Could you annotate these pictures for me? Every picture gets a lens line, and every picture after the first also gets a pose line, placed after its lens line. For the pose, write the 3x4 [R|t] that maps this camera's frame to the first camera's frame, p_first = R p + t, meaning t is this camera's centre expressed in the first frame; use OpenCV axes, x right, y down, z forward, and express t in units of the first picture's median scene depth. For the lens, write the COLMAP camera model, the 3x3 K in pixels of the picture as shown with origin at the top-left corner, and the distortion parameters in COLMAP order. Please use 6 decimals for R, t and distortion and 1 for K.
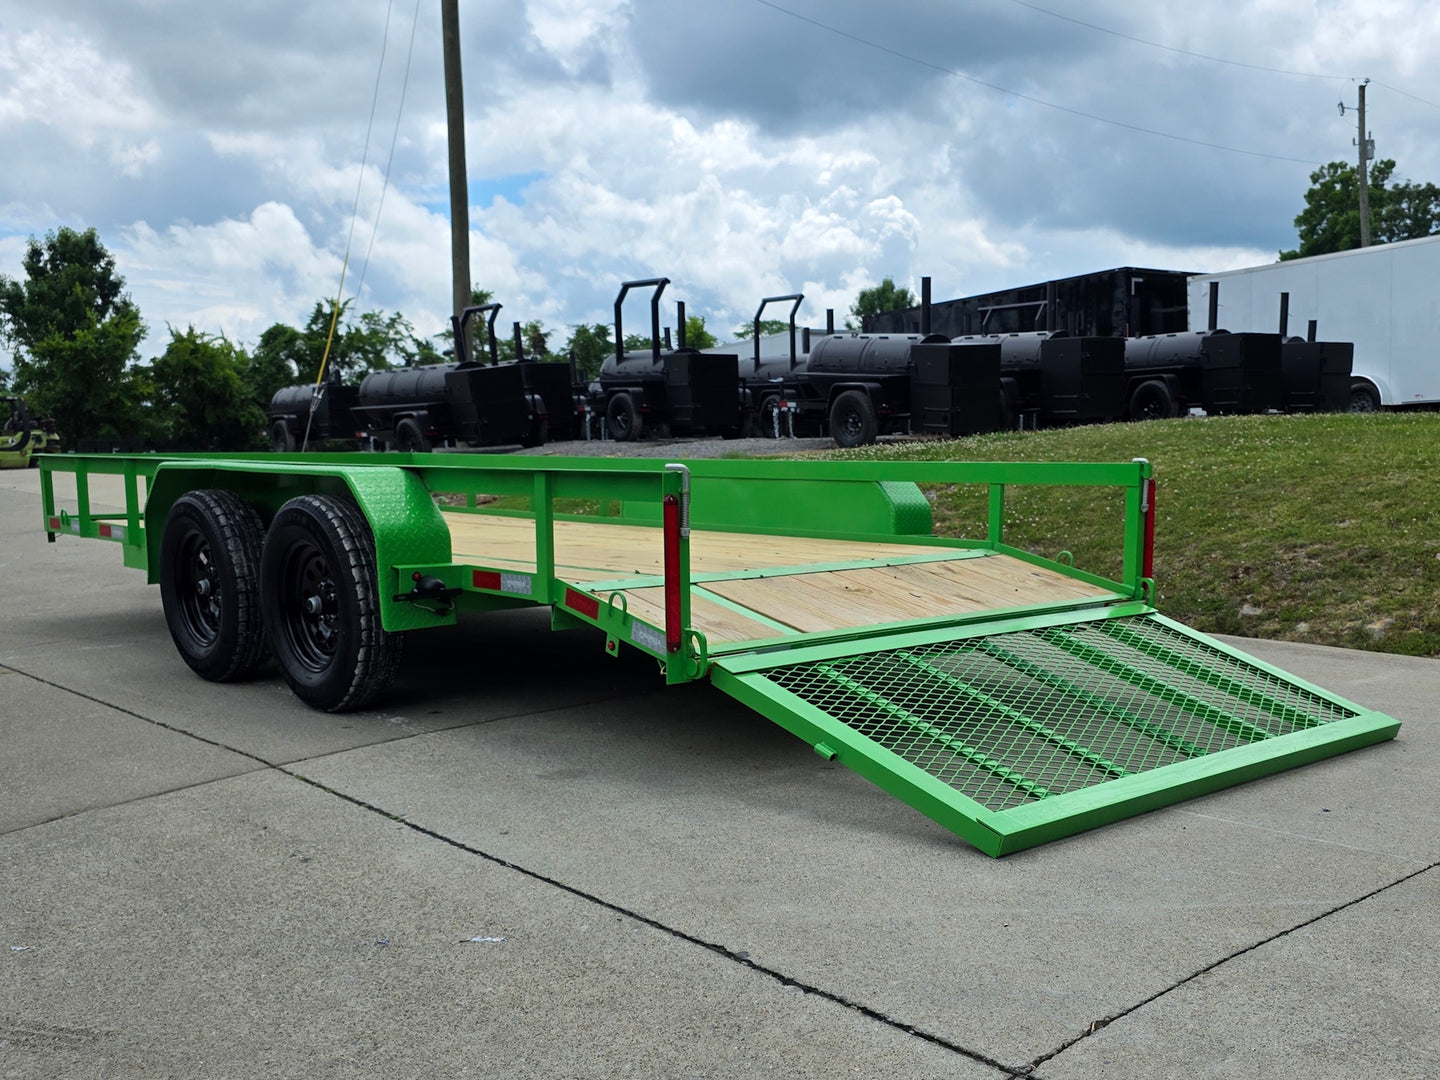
lens RADIAL K [[1383.0, 0, 726.3], [0, 1383.0, 612.6], [0, 0, 1]] dist [0.029468, 0.000000]
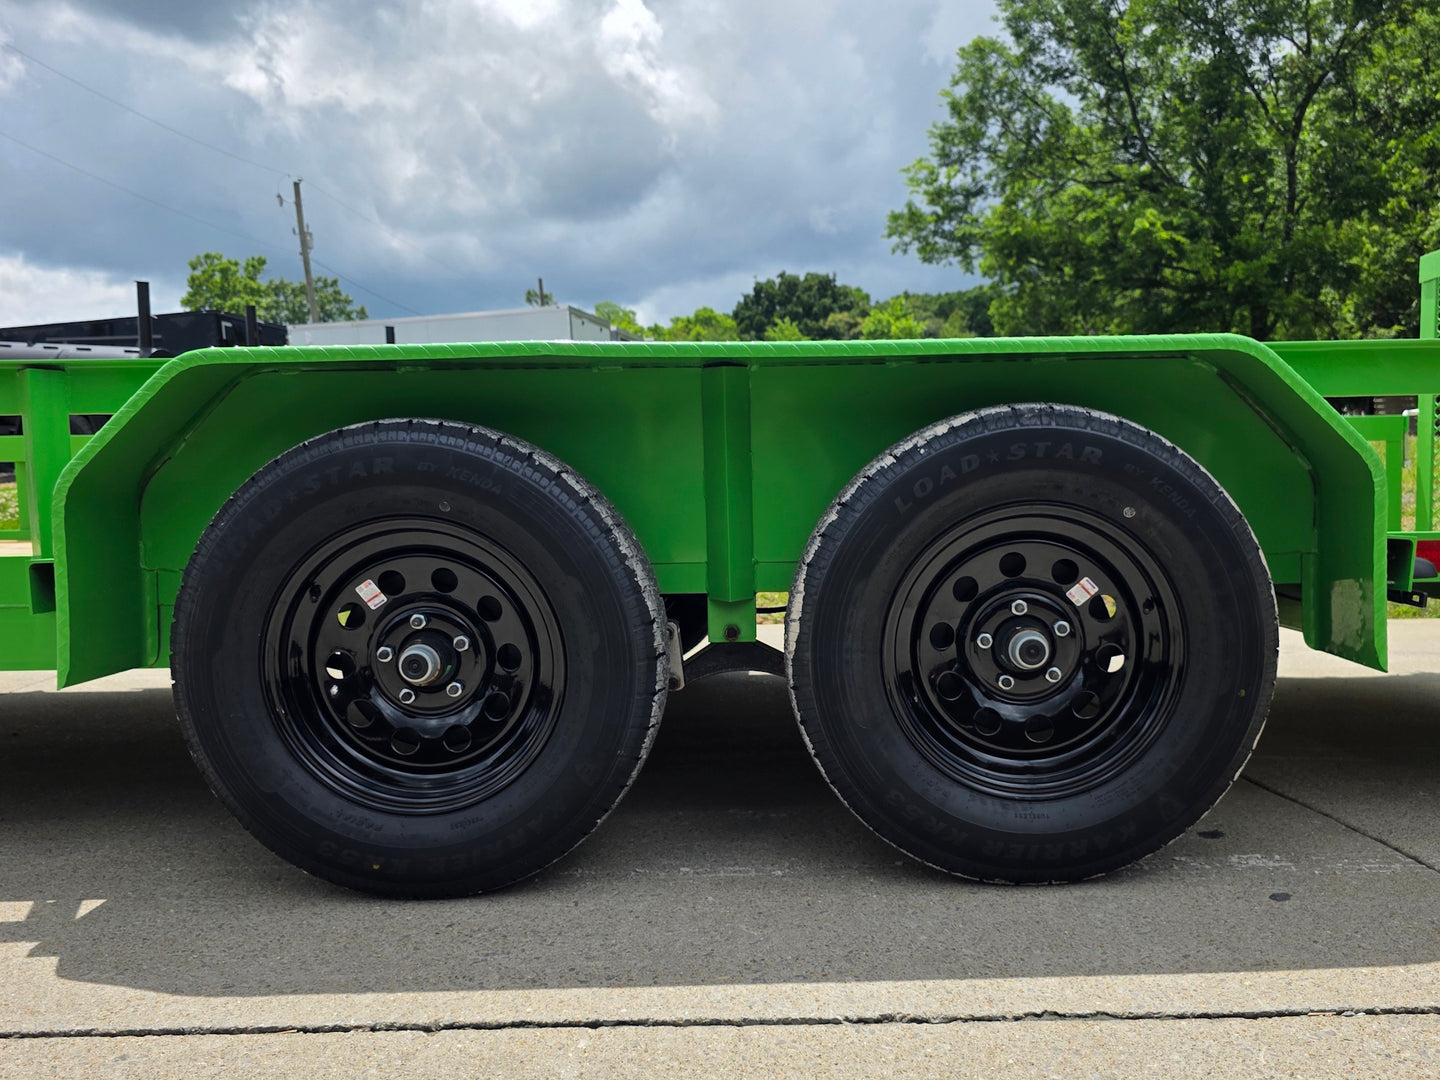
lens RADIAL K [[1266.6, 0, 787.0], [0, 1266.6, 599.7], [0, 0, 1]] dist [0.000732, 0.009856]
pose [[0.677110, -0.067348, 0.732793, -0.578490], [0.103095, 0.994664, -0.003846, -0.021138], [-0.728624, 0.078152, 0.680441, 0.713173]]
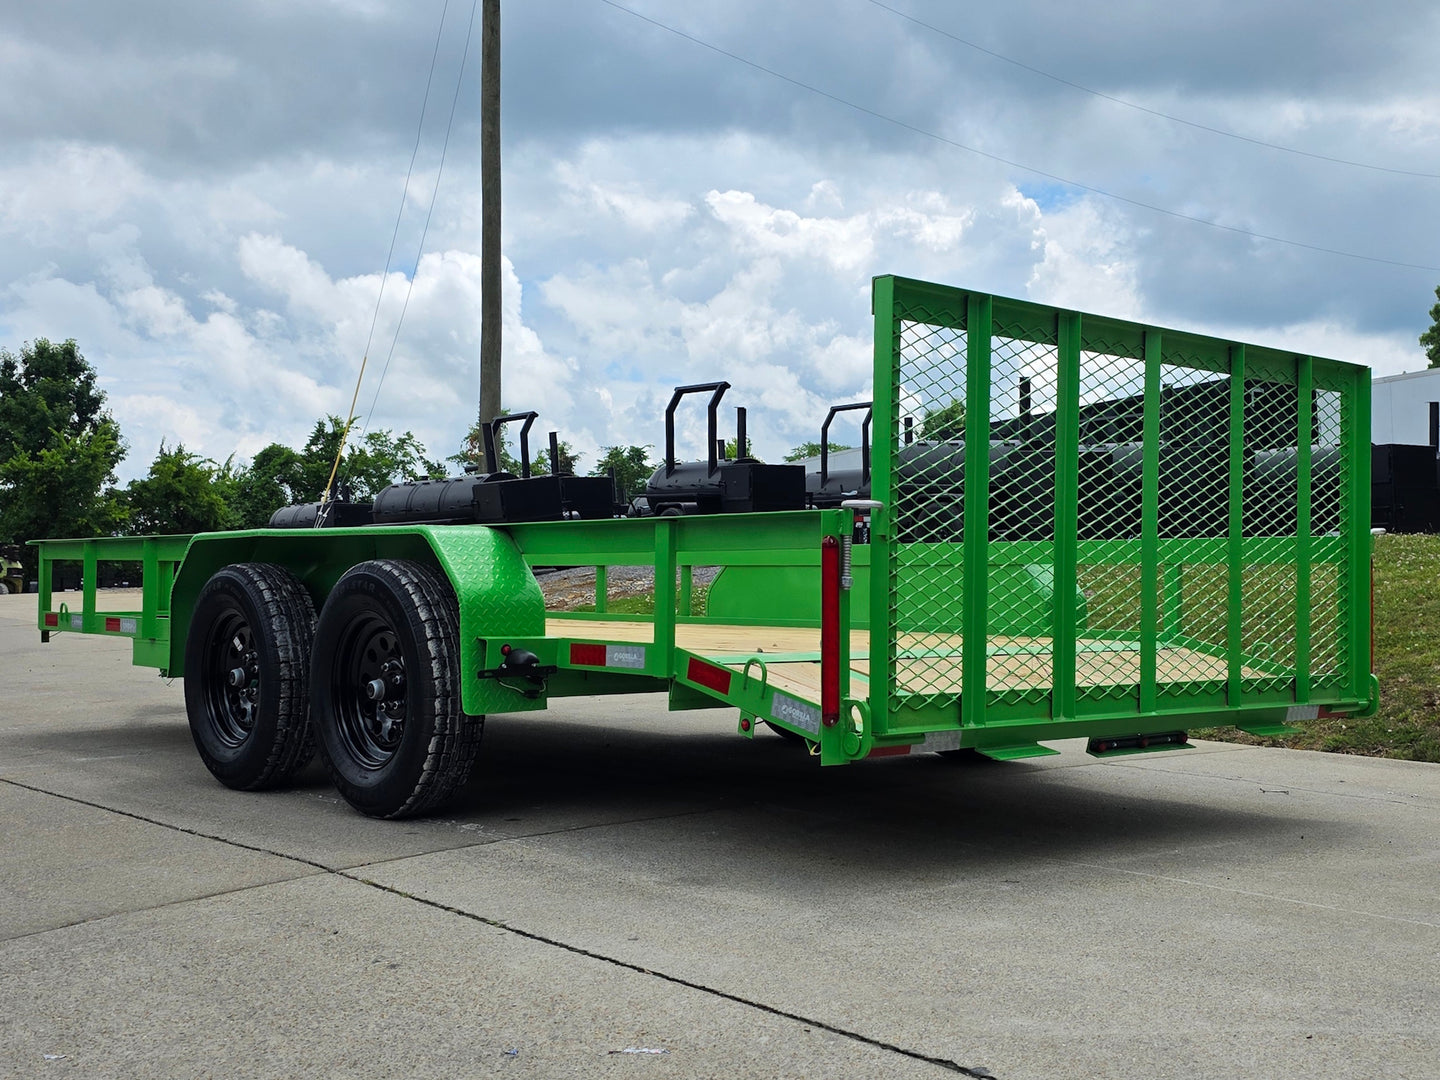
lens RADIAL K [[1581.7, 0, 729.6], [0, 1581.7, 540.4], [0, 0, 1]] dist [0.079147, 0.000000]
pose [[0.999597, 0.009874, -0.026624, -0.056152], [-0.013691, 0.989006, -0.147239, 0.044610], [0.024877, 0.147544, 0.988743, 0.031308]]
